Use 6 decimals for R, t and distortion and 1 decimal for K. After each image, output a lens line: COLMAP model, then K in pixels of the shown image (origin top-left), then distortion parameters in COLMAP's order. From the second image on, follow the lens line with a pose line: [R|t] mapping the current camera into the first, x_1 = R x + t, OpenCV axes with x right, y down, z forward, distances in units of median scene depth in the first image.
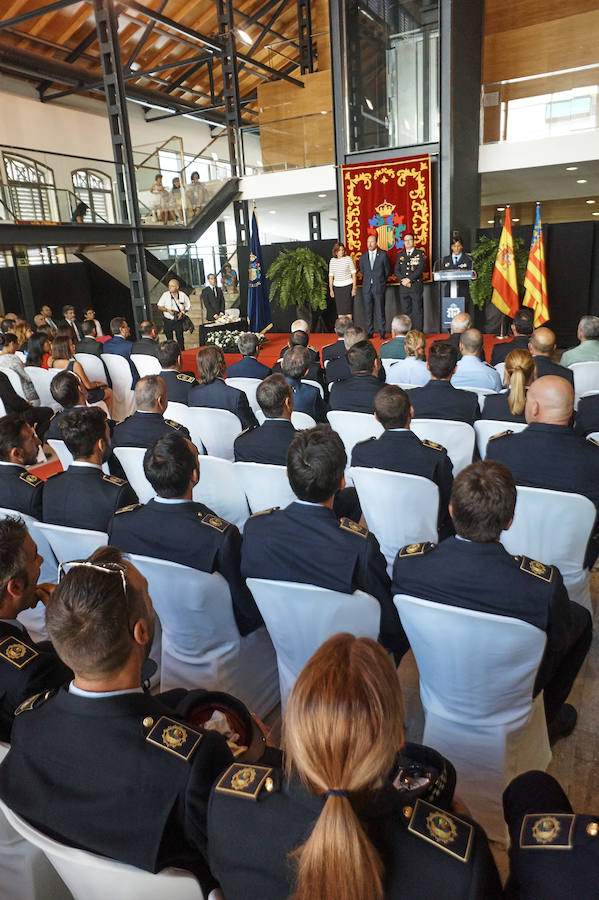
lens RADIAL K [[625.8, 0, 309.0], [0, 625.8, 451.0], [0, 0, 1]] dist [-0.042157, 0.022952]
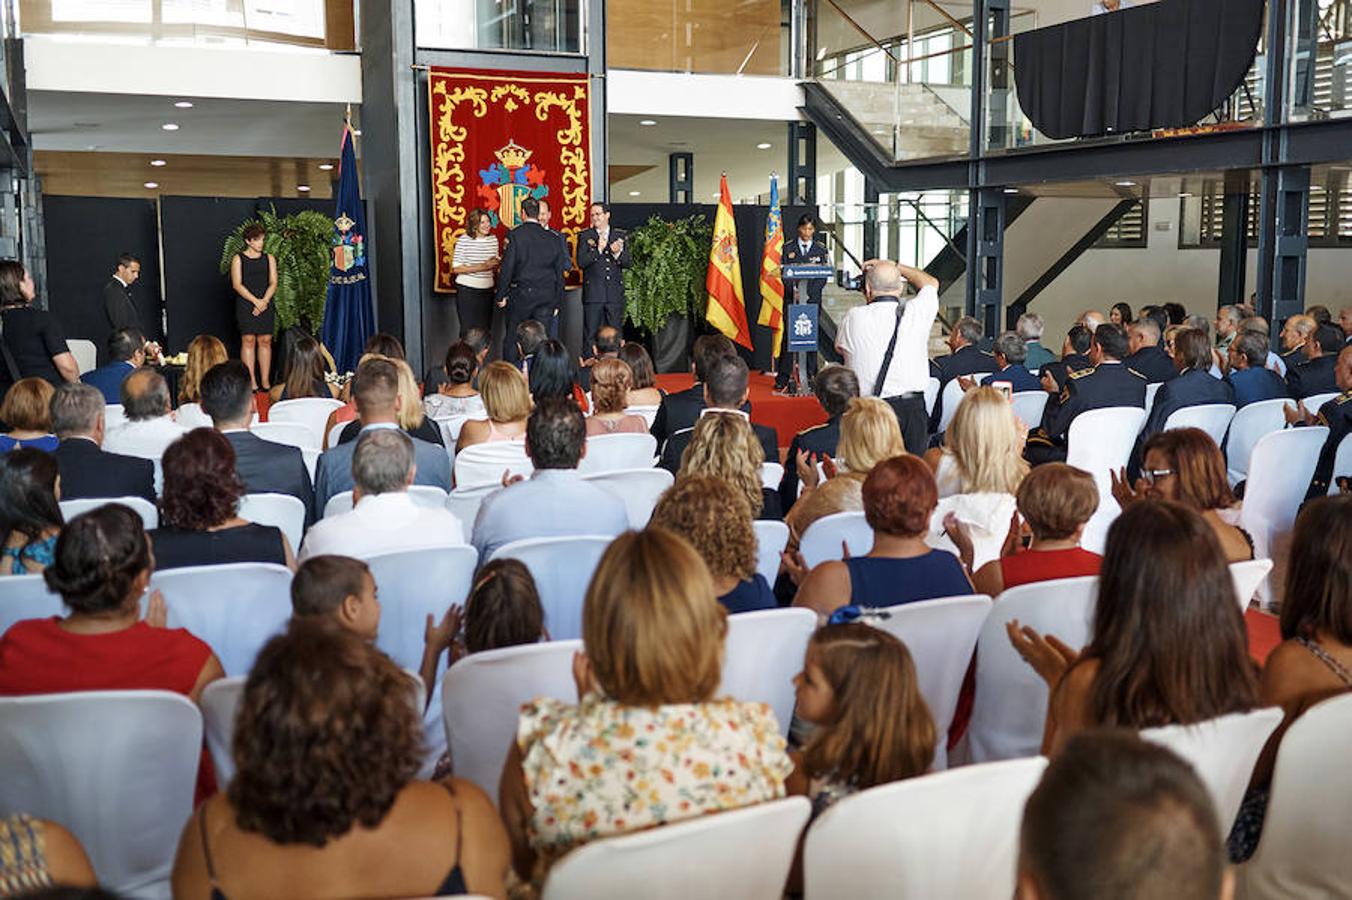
lens RADIAL K [[1391.0, 0, 678.9], [0, 1391.0, 449.9], [0, 0, 1]] dist [-0.000287, 0.000000]
pose [[0.630223, -0.053889, 0.774542, -0.760392], [0.191156, 0.977650, -0.087518, 0.003638], [-0.752515, 0.203214, 0.626439, 0.167161]]
